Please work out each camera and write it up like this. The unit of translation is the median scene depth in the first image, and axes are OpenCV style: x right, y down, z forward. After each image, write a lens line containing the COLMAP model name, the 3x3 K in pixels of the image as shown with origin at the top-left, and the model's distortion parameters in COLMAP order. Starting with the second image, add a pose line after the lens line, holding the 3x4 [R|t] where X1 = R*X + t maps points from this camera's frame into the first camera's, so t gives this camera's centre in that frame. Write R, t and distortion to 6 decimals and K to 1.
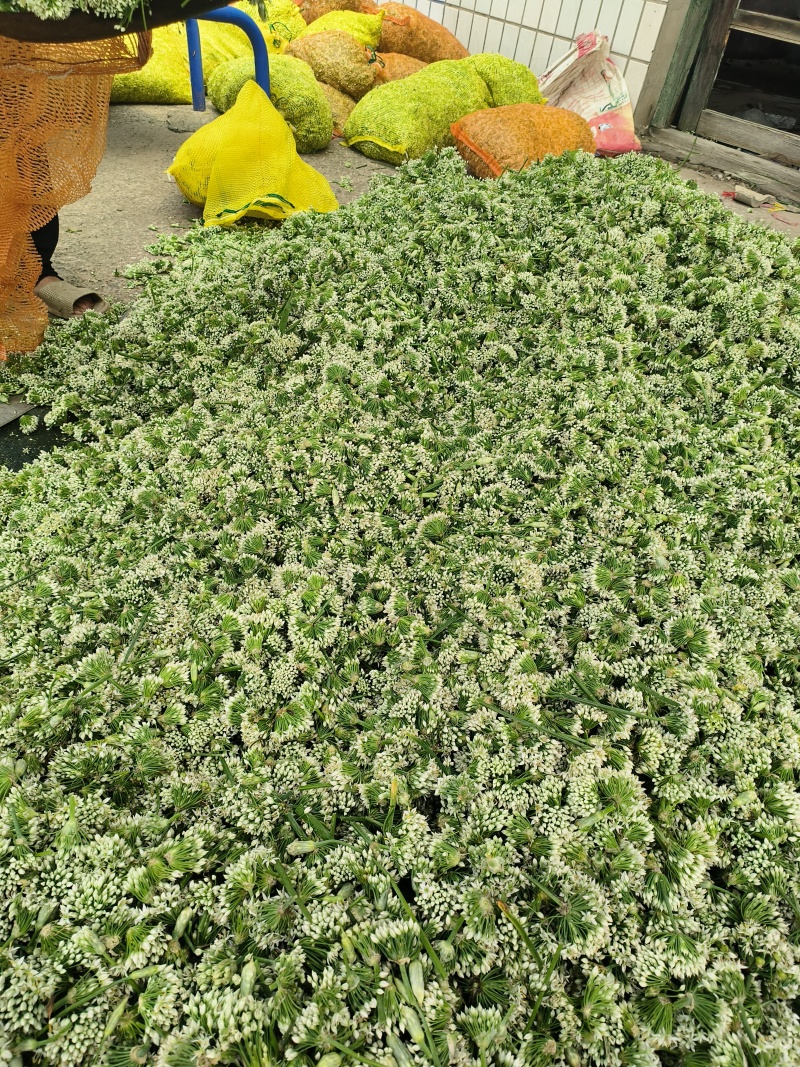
lens RADIAL K [[713.3, 0, 401.3], [0, 713.3, 526.9], [0, 0, 1]] dist [0.068151, -0.049439]
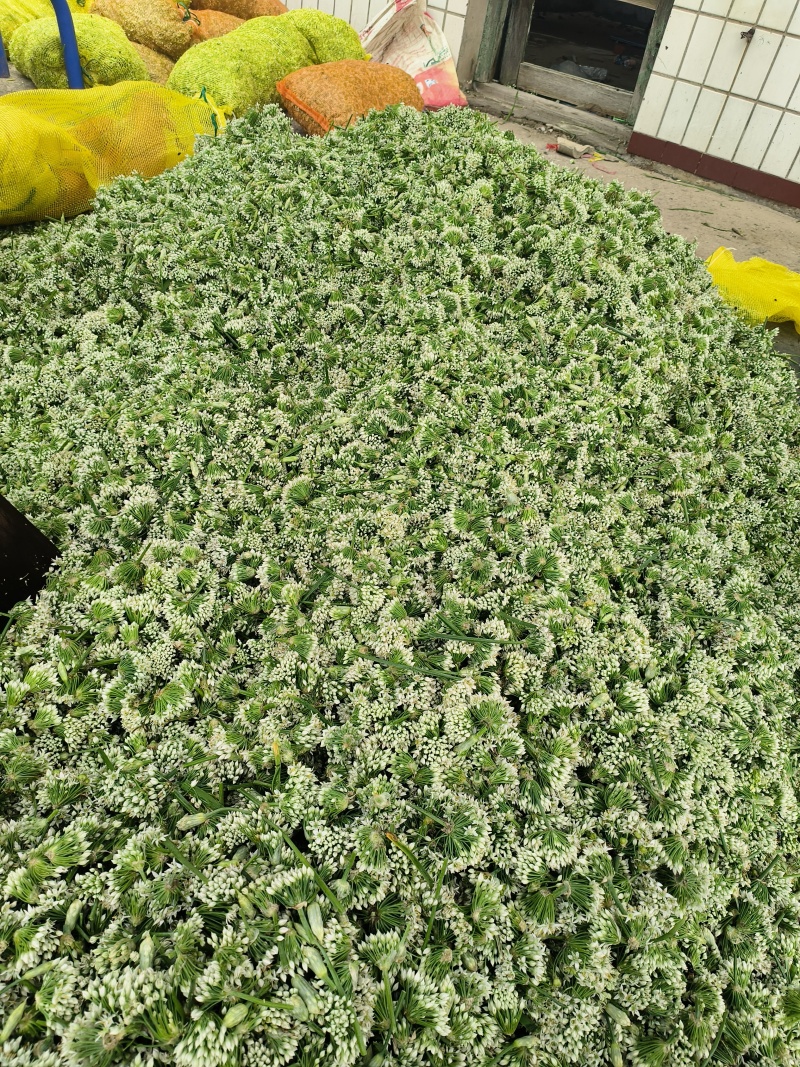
lens RADIAL K [[713.3, 0, 395.1], [0, 713.3, 526.0], [0, 0, 1]] dist [0.068151, -0.049439]
pose [[0.981722, -0.119113, 0.148438, 0.029639], [0.113237, 0.992434, 0.047456, 0.018191], [-0.152967, -0.029780, 0.987782, -0.014523]]
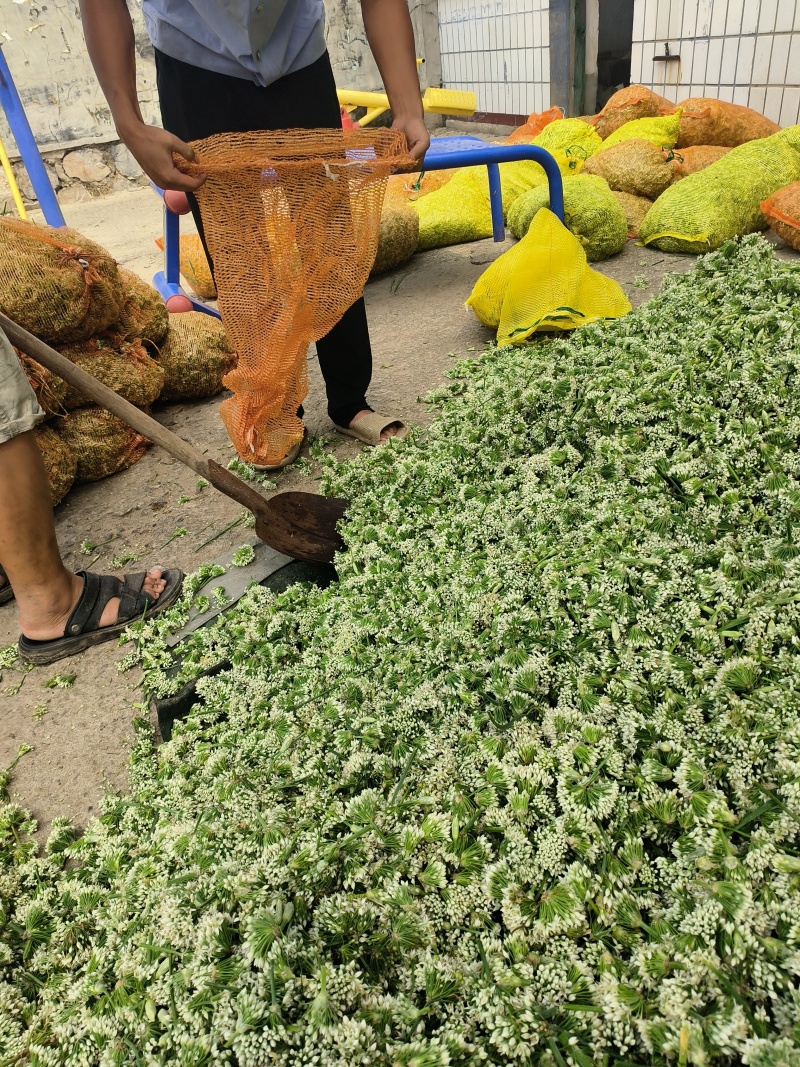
lens RADIAL K [[713.3, 0, 404.0], [0, 713.3, 530.5], [0, 0, 1]] dist [0.068151, -0.049439]
pose [[0.917348, -0.026302, -0.397217, 0.031833], [-0.022238, 0.992871, -0.117102, -0.069258], [0.397465, 0.116257, 0.910223, 0.073146]]
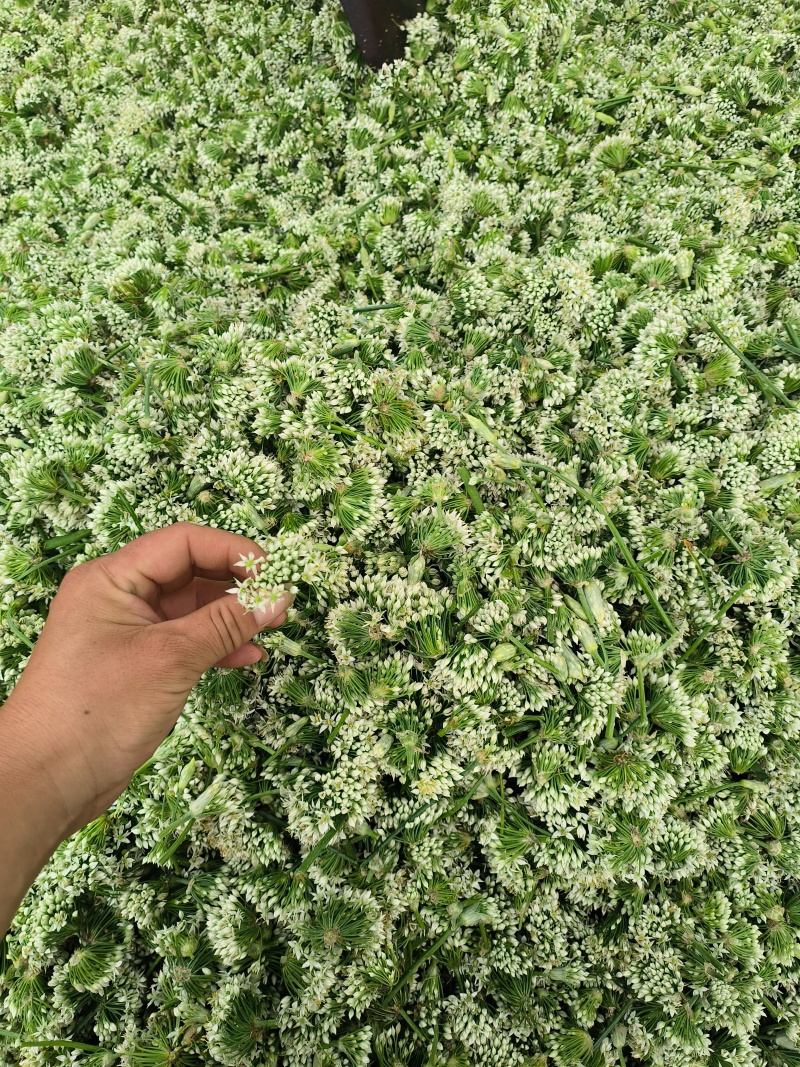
lens RADIAL K [[661.1, 0, 418.7], [0, 661.1, 544.9], [0, 0, 1]] dist [-0.016050, -0.006353]
pose [[0.990839, 0.133361, 0.021273, -0.143320], [-0.131547, 0.917480, 0.375402, 0.177301], [0.030547, -0.374761, 0.926618, 0.155332]]
